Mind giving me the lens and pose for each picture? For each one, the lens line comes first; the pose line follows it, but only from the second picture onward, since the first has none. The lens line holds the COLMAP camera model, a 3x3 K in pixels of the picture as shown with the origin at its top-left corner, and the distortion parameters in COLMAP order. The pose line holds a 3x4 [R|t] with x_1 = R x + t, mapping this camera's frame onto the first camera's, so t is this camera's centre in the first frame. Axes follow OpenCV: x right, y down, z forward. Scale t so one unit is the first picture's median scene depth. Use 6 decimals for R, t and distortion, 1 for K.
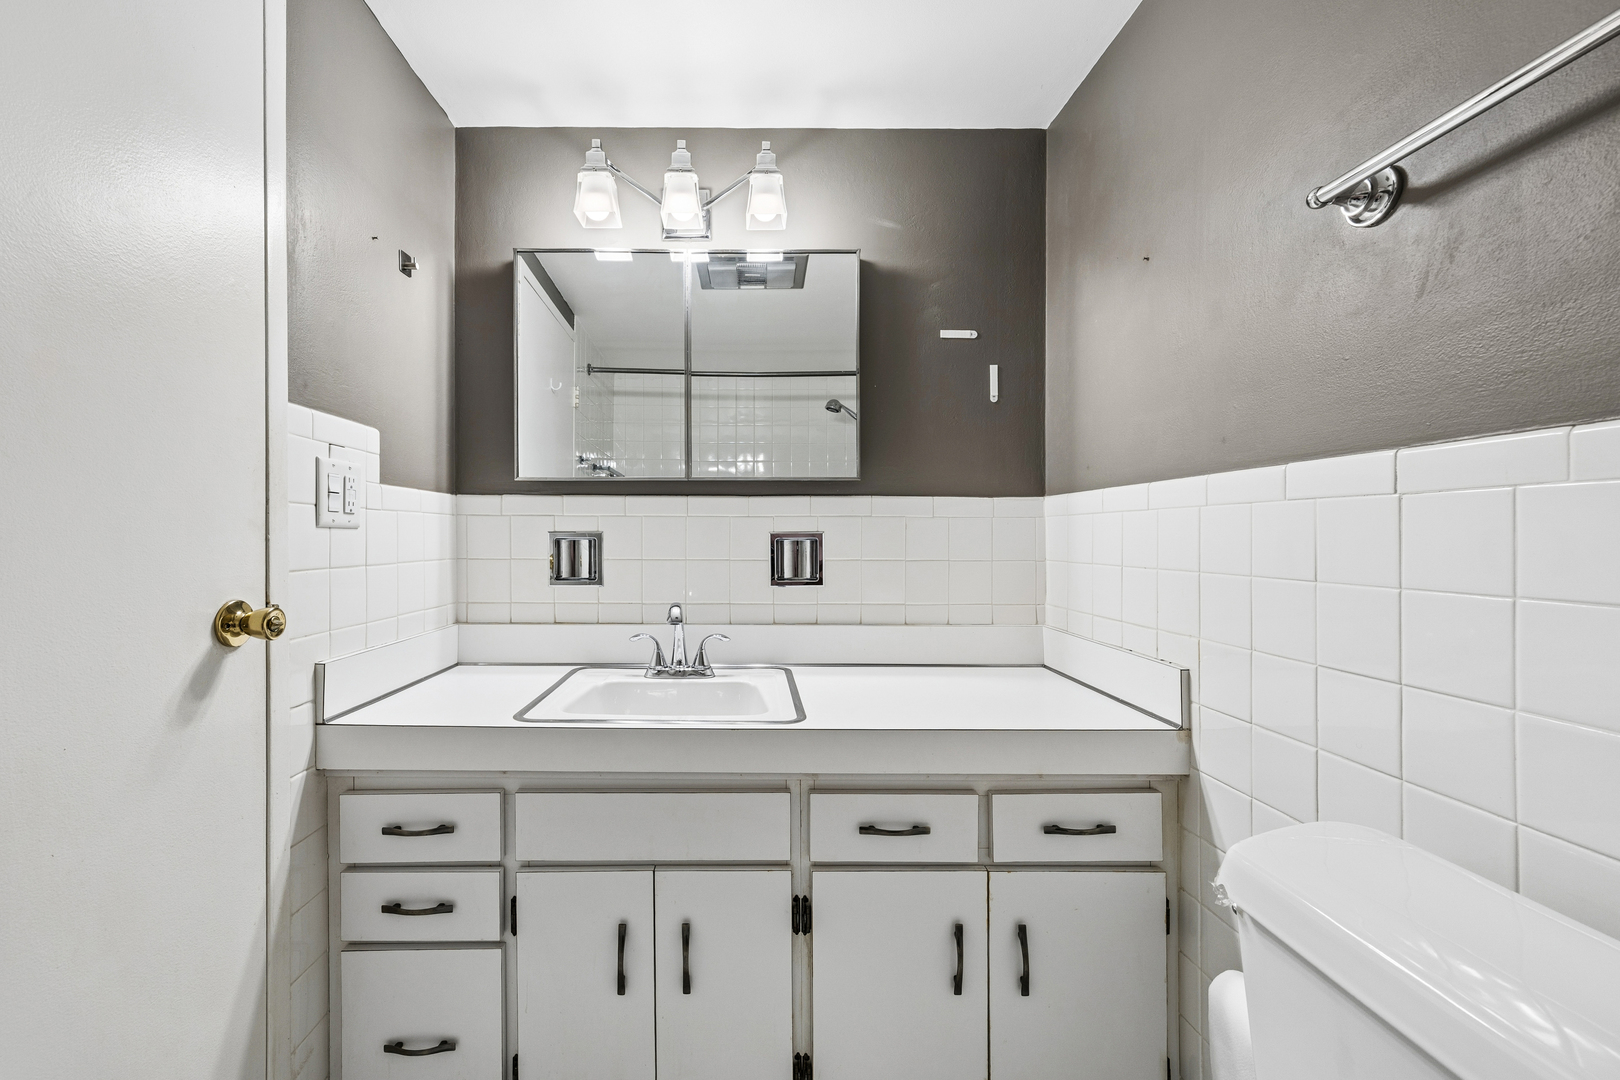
lens RADIAL K [[660.0, 0, 807.7], [0, 660.0, 551.7], [0, 0, 1]] dist [-0.030458, -0.000032]
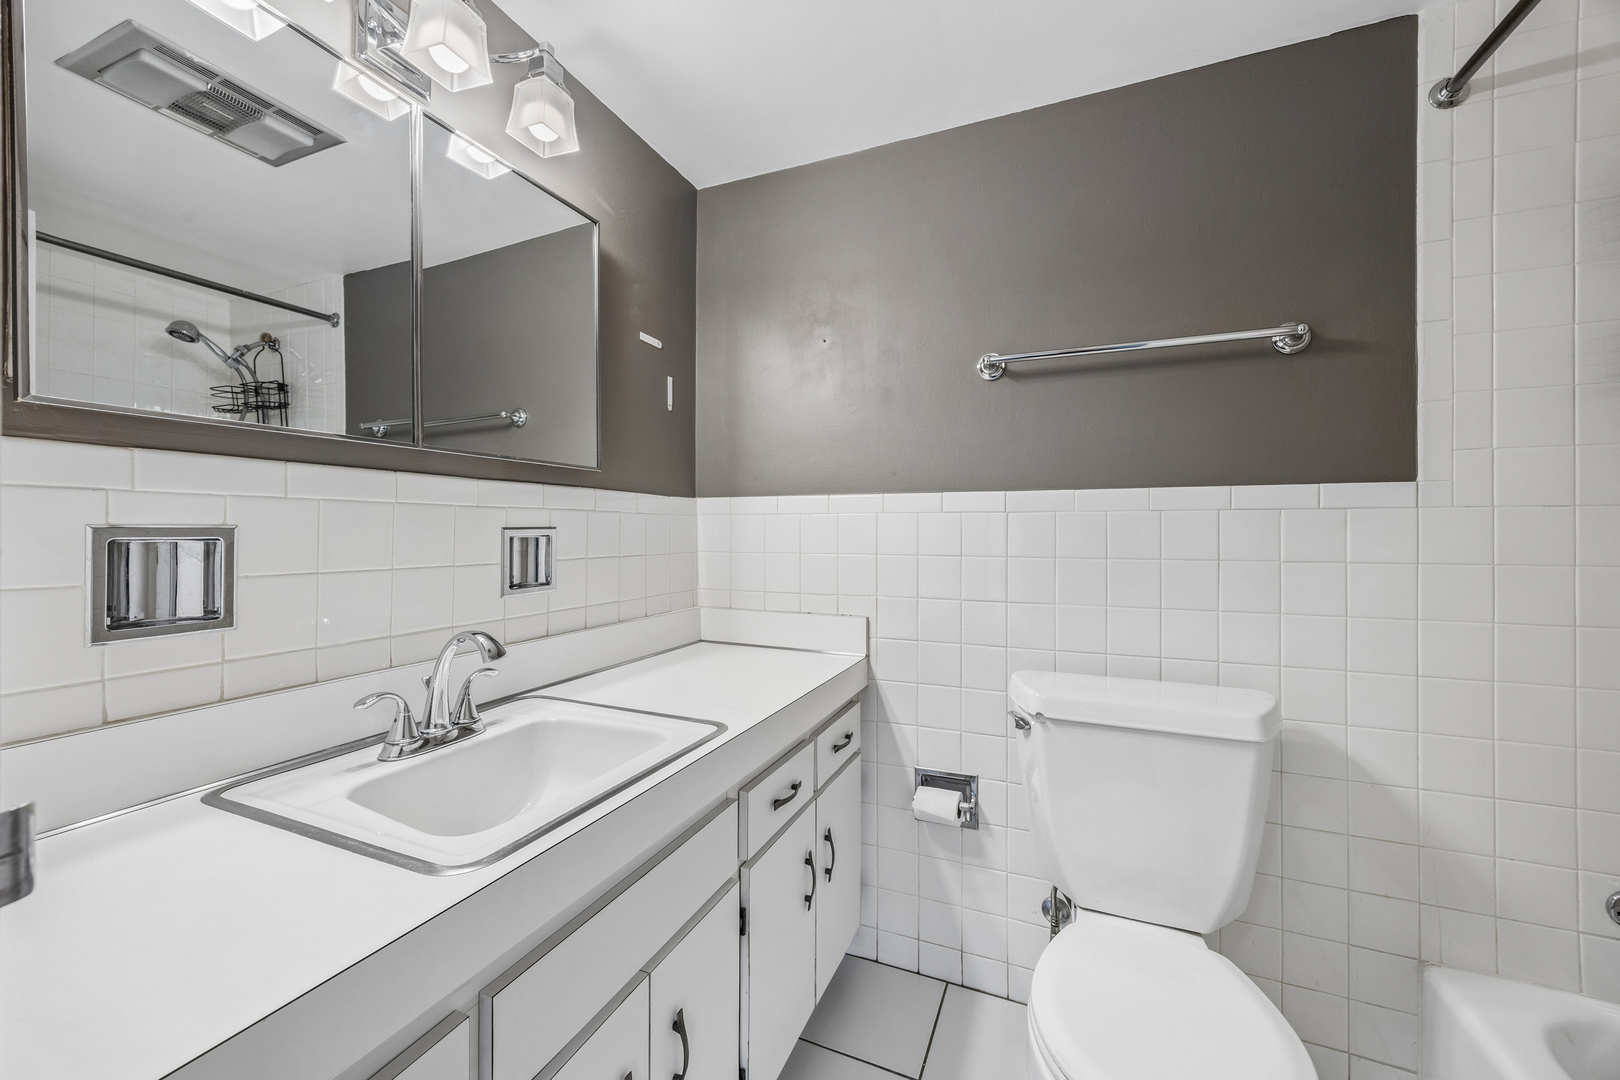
lens RADIAL K [[623.2, 0, 805.0], [0, 623.2, 530.8], [0, 0, 1]] dist [-0.001026, -0.000018]
pose [[0.392301, 0.000769, 0.919837, -0.595162], [0.021222, 0.999726, -0.009886, -0.010519], [-0.919592, 0.023399, 0.392177, 0.387741]]
